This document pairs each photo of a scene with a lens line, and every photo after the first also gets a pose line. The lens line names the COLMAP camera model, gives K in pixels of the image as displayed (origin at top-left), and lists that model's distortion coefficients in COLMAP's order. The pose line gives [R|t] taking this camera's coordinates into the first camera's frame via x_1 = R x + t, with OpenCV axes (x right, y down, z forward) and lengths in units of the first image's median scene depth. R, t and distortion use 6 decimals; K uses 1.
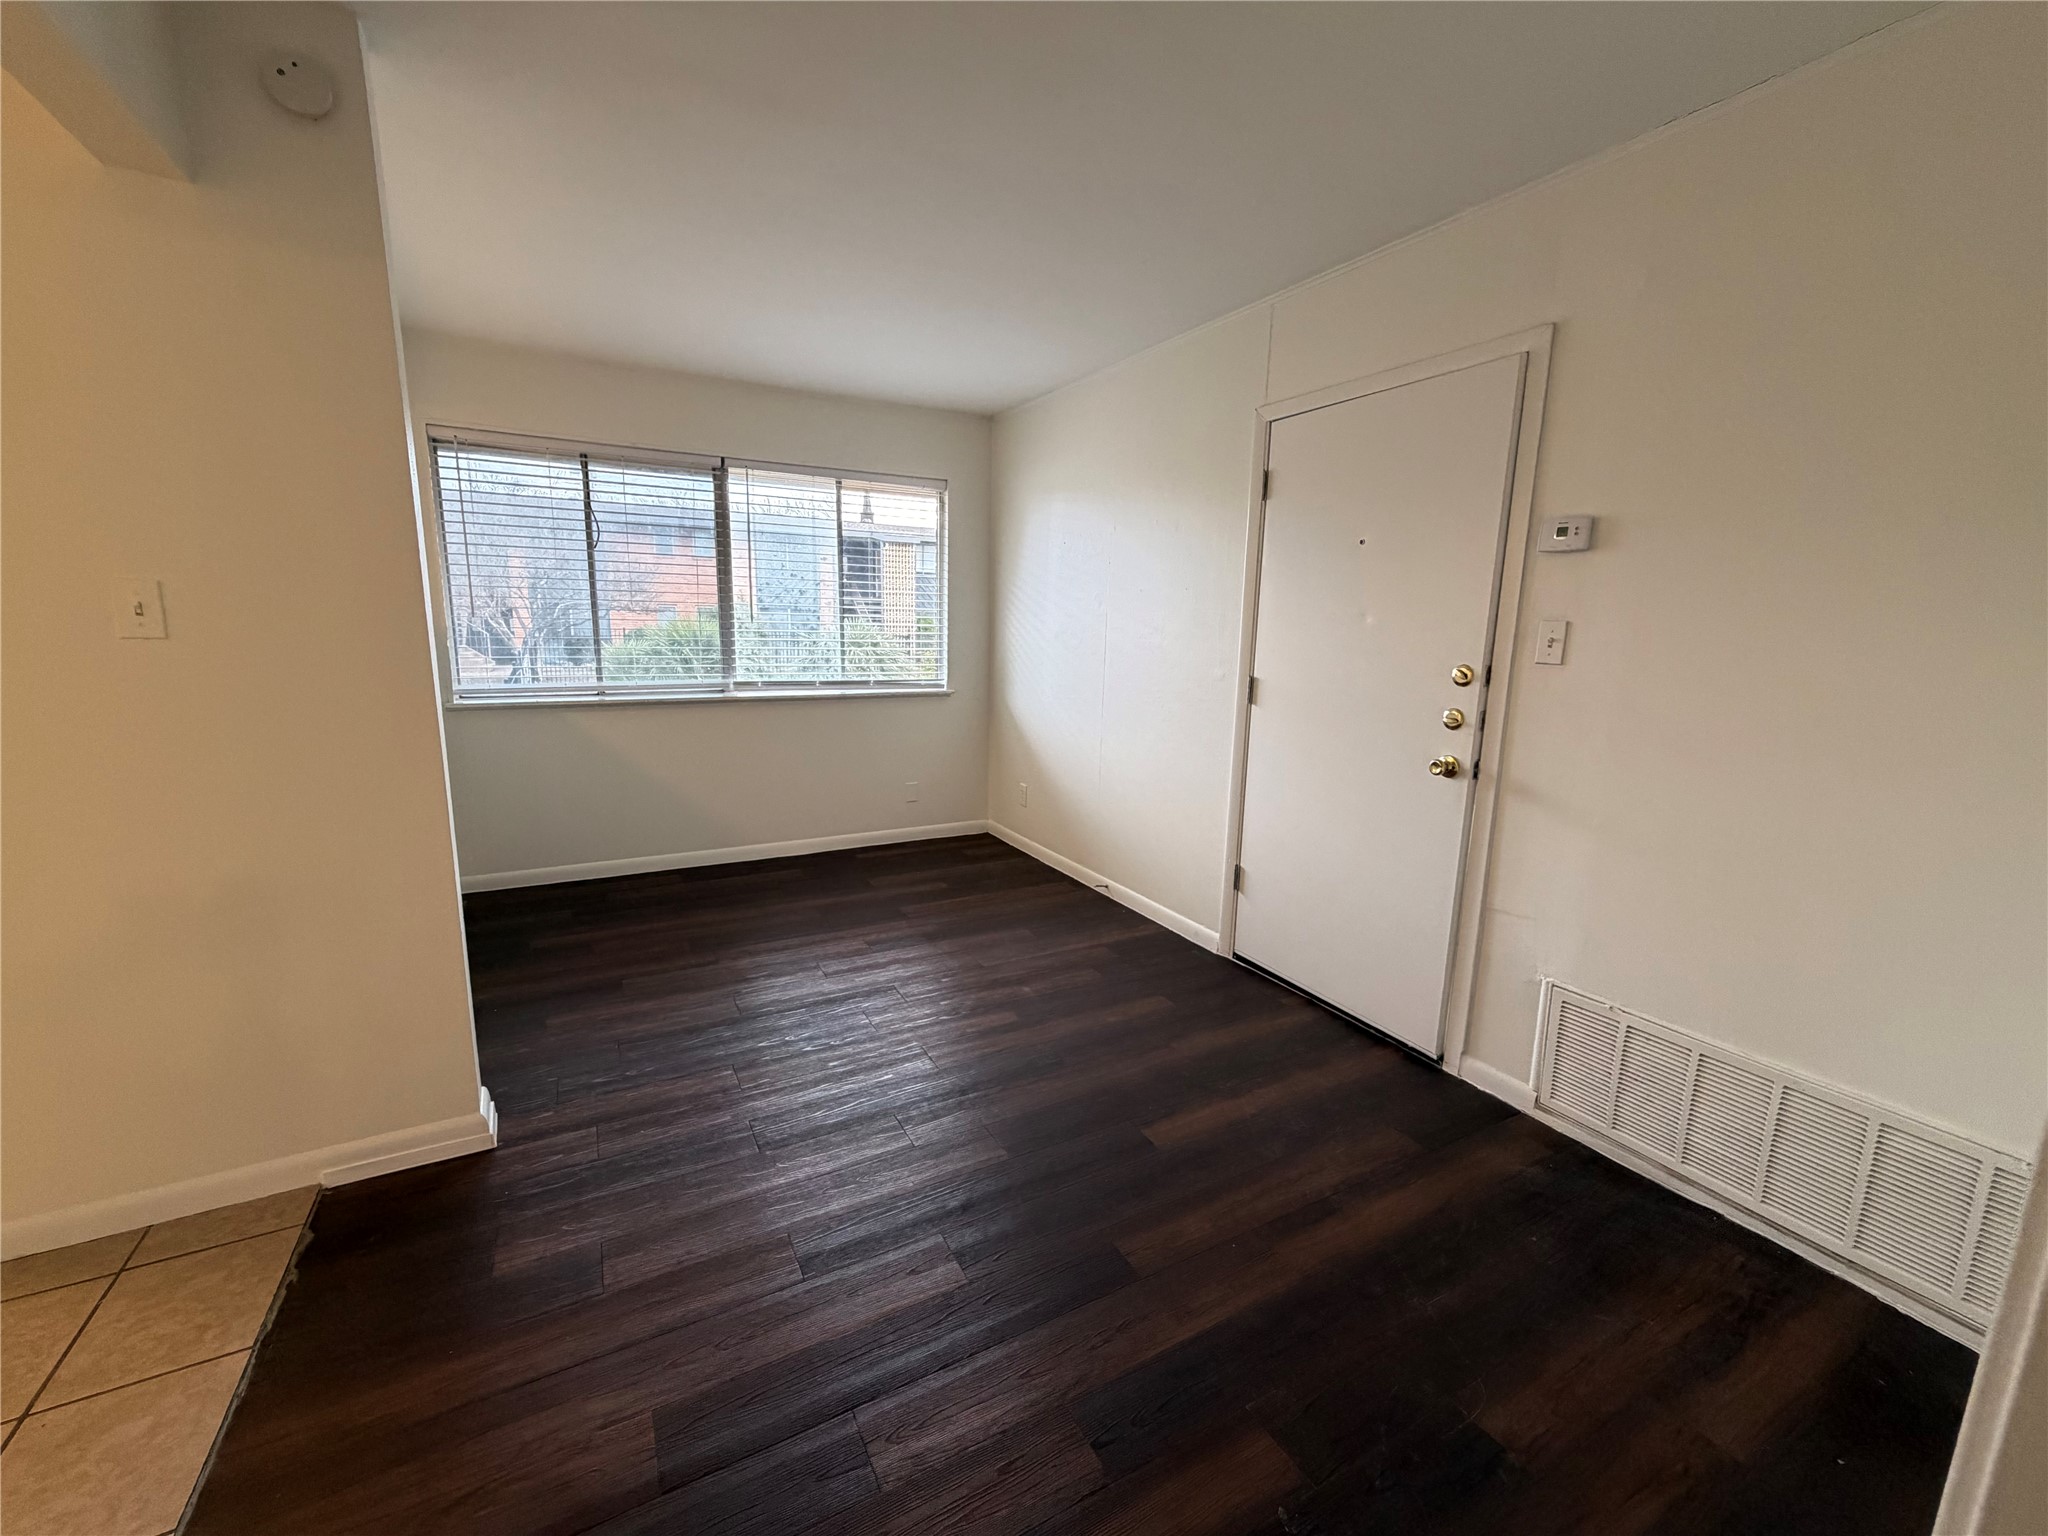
lens RADIAL K [[819.7, 0, 1015.0], [0, 819.7, 764.7], [0, 0, 1]] dist [-0.000354, 0.000124]
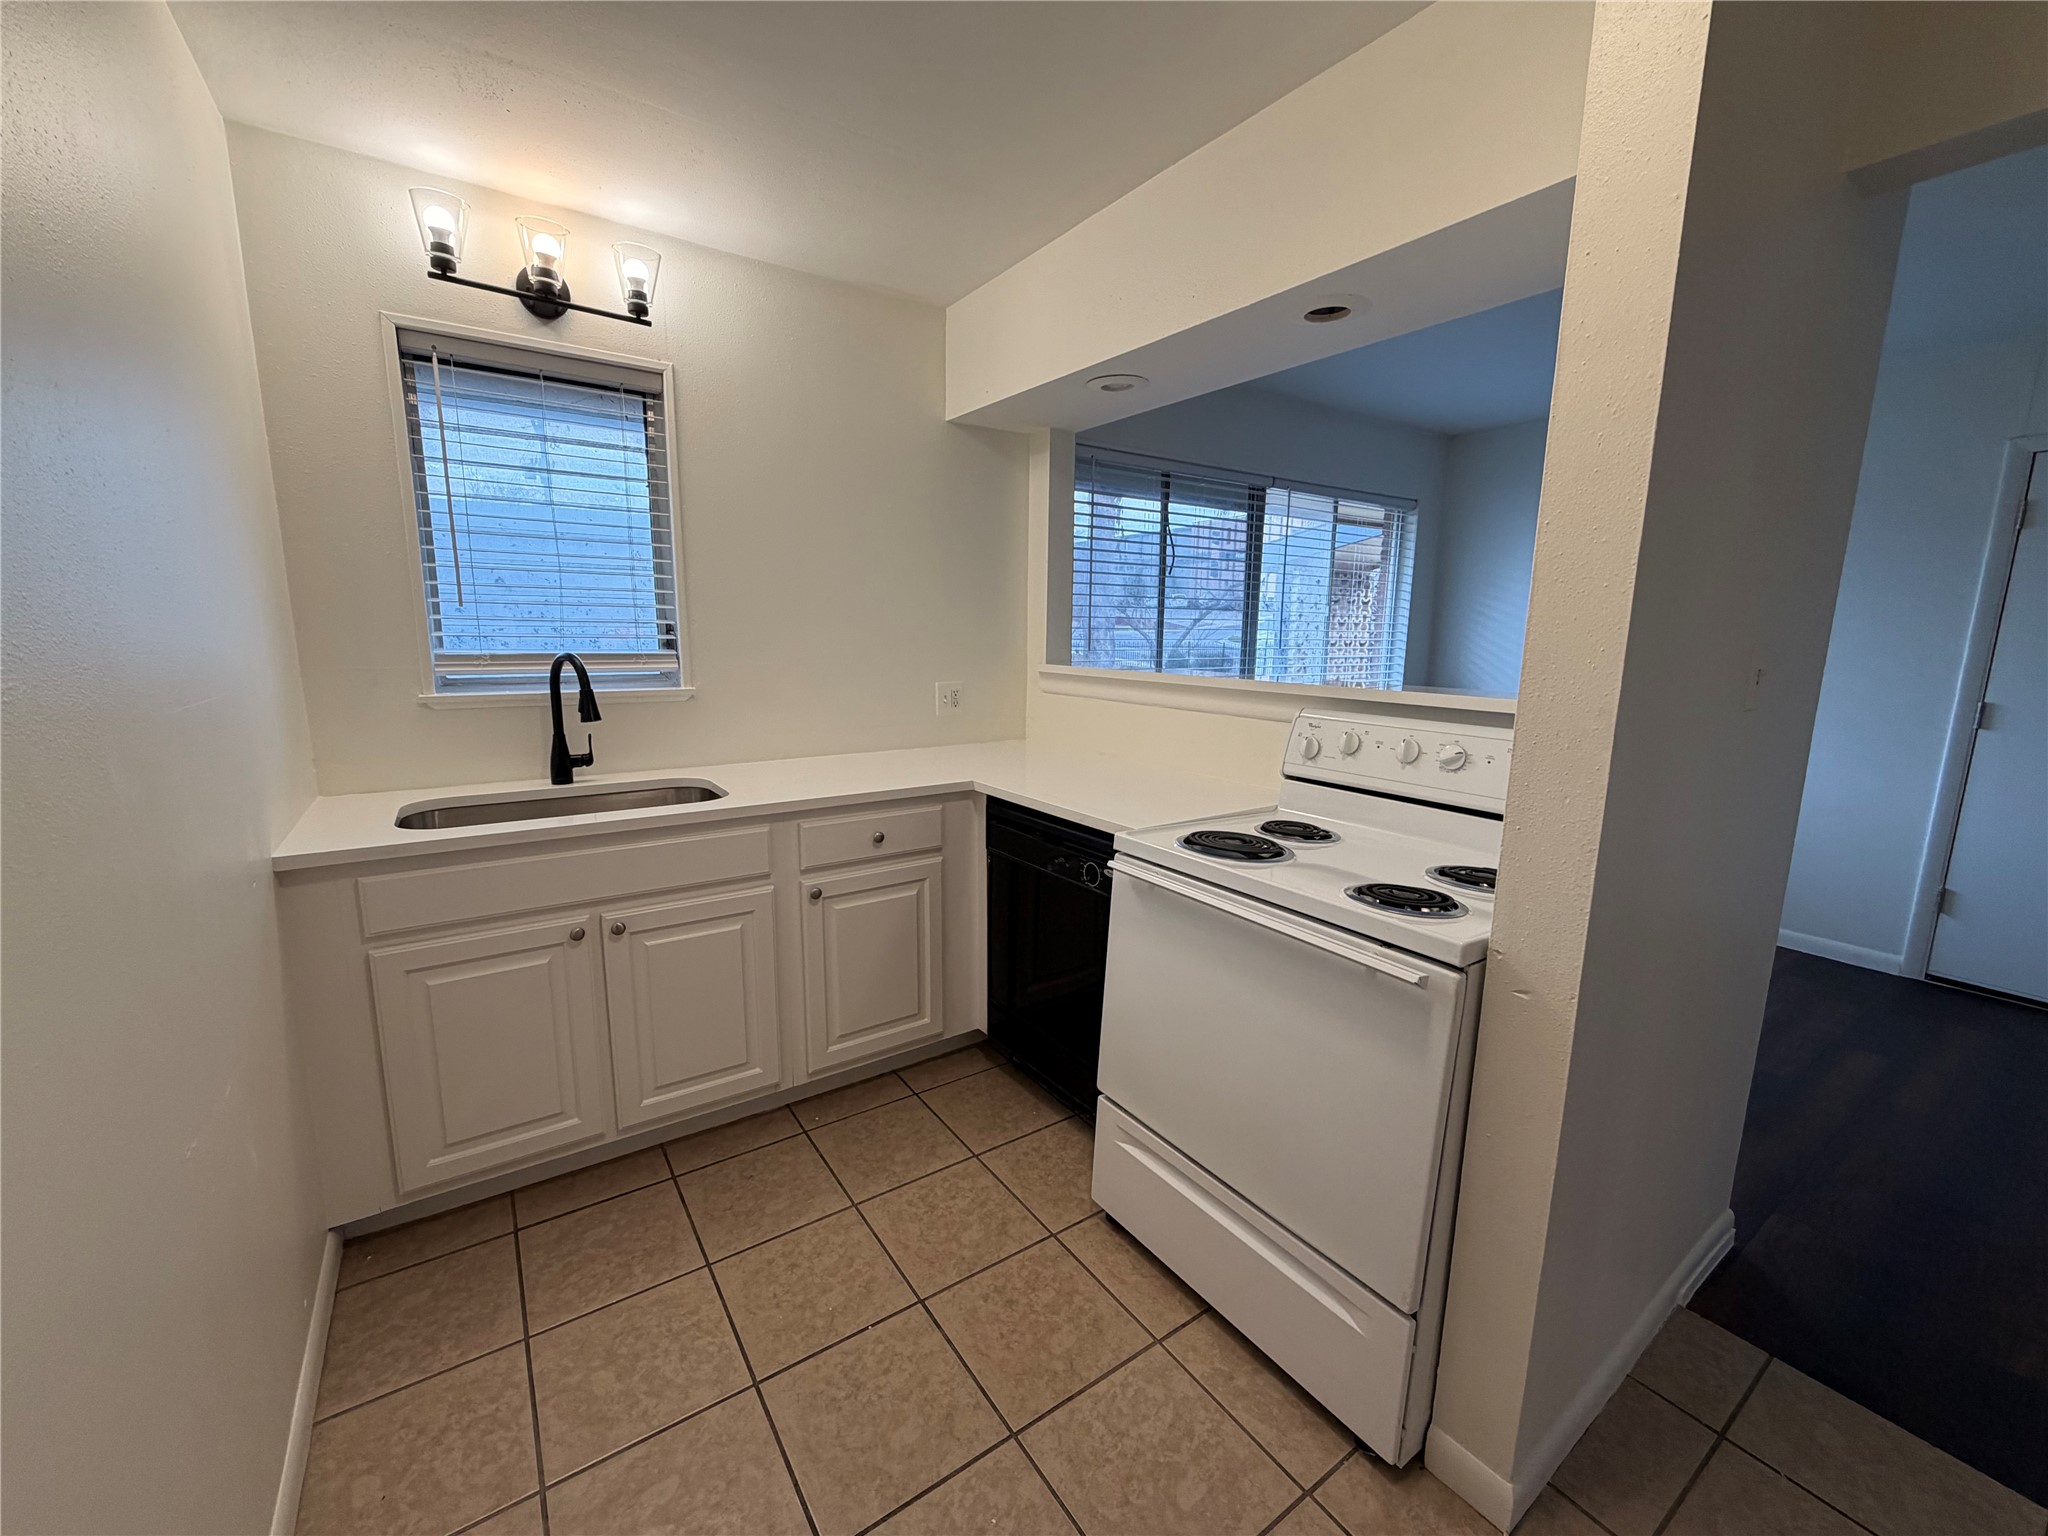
lens RADIAL K [[819.7, 0, 1020.2], [0, 819.7, 769.8], [0, 0, 1]] dist [-0.000354, 0.000124]
pose [[0.994968, -0.026932, 0.096508, -0.743315], [0.026812, 0.999637, 0.002539, -0.043940], [-0.096541, 0.000061, 0.995329, 0.076421]]
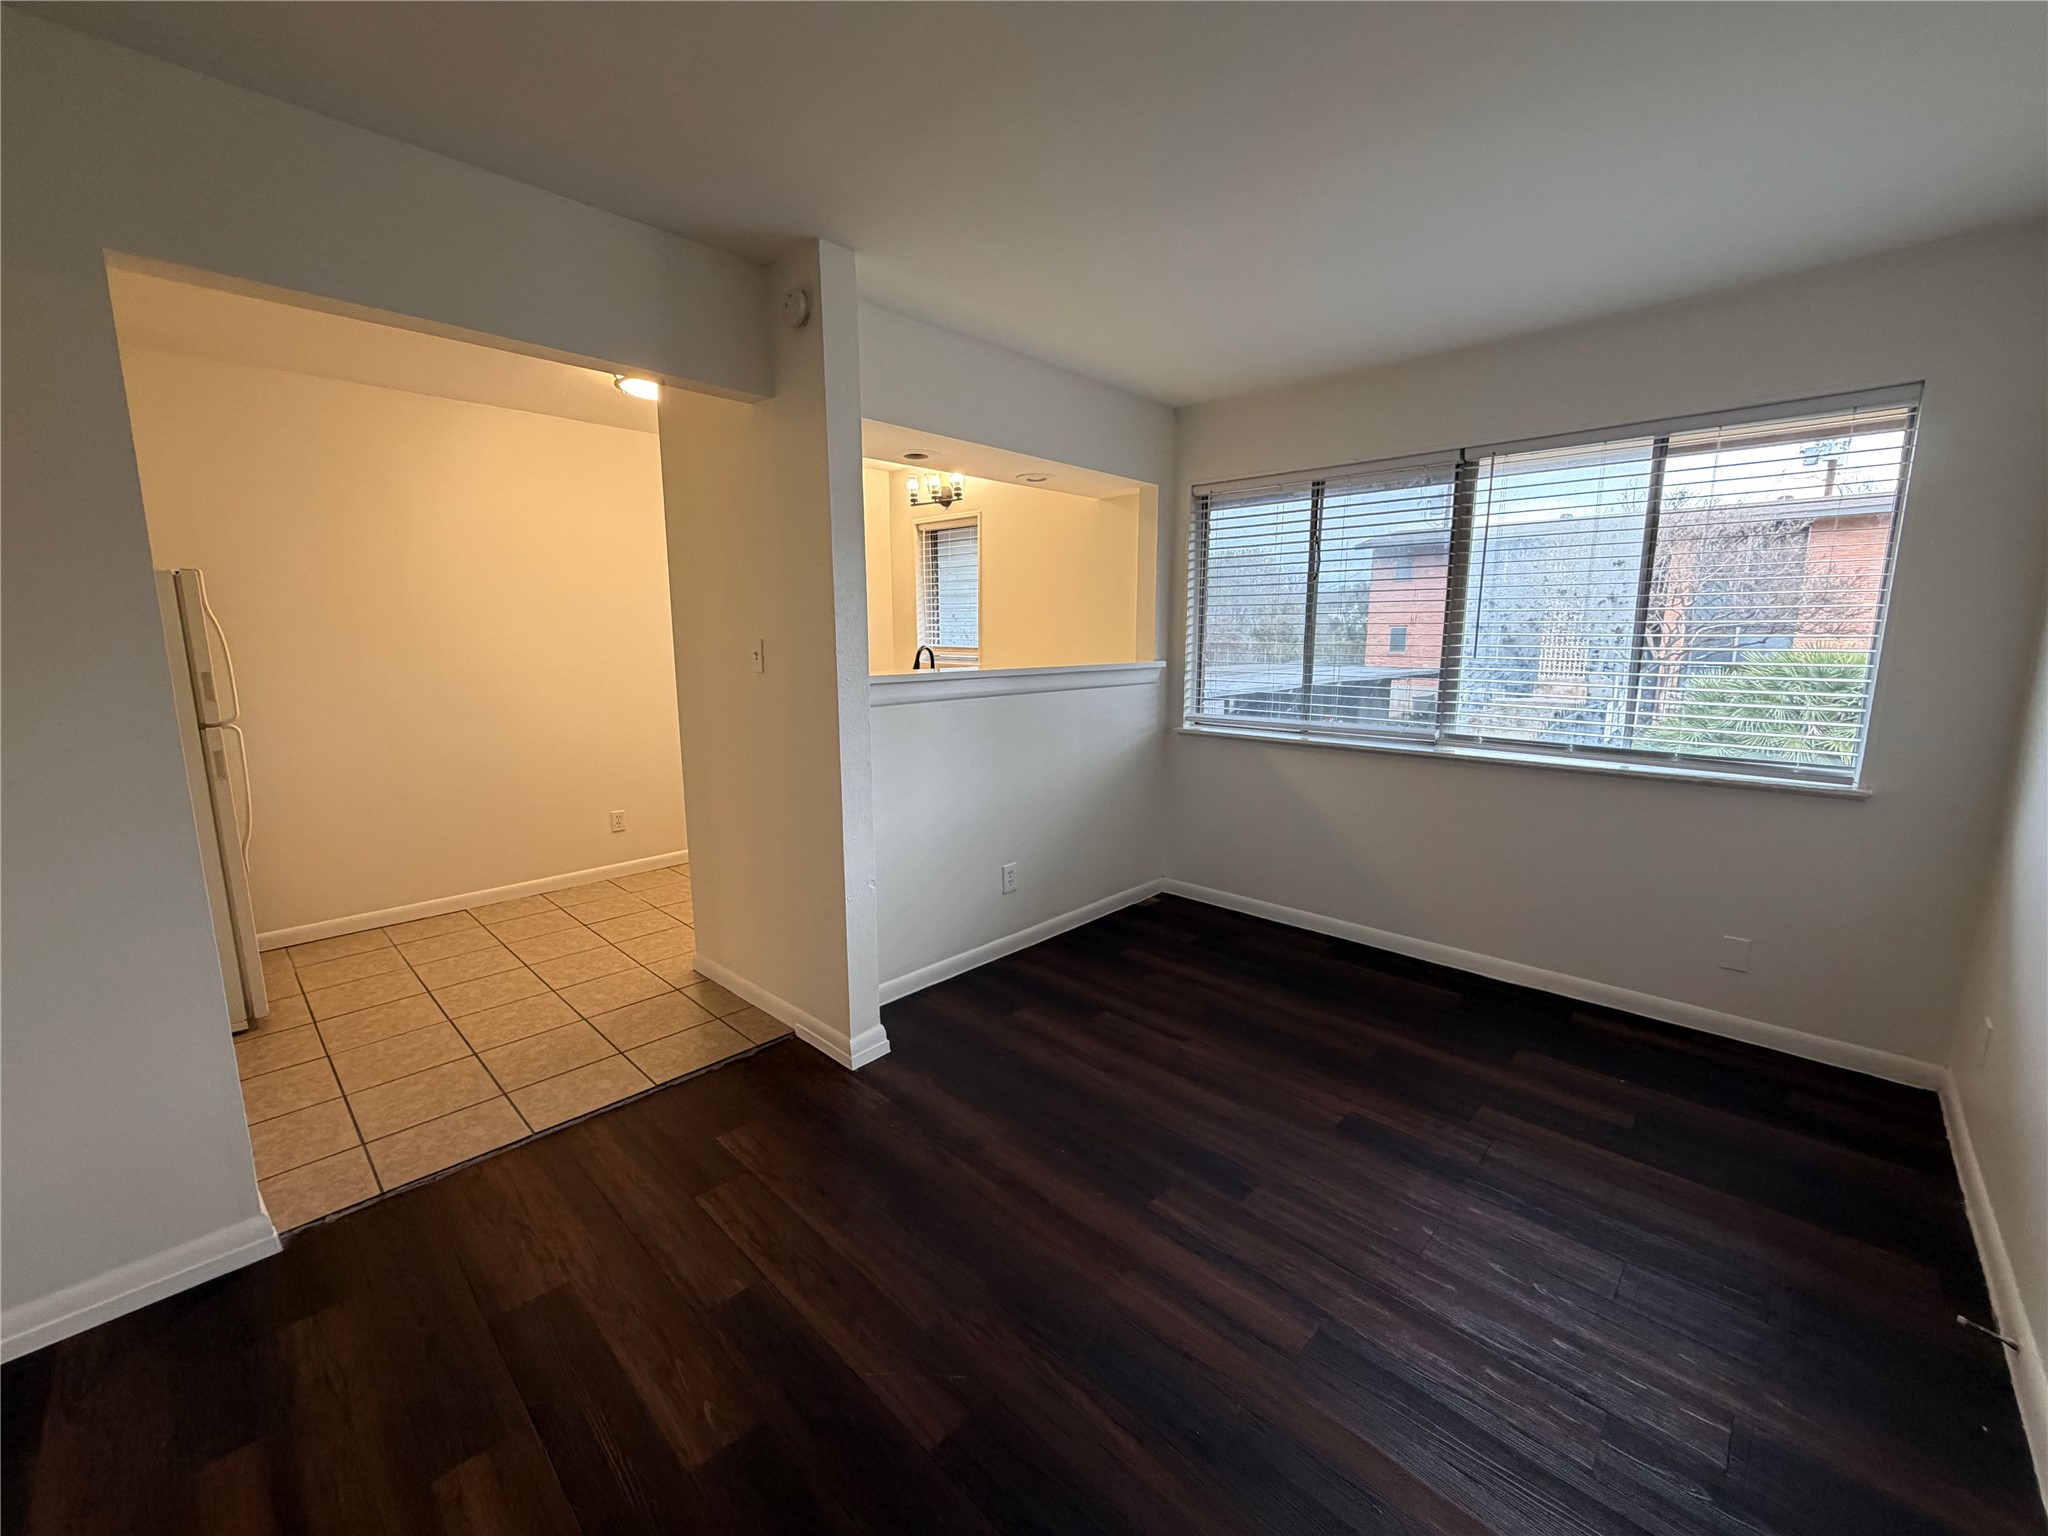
lens RADIAL K [[819.7, 0, 1015.6], [0, 819.7, 763.6], [0, 0, 1]] dist [-0.000354, 0.000124]
pose [[0.296051, 0.129869, -0.946302, 0.294837], [-0.161209, 0.983295, 0.084512, -0.076807], [0.941470, 0.127533, 0.312041, 0.389329]]
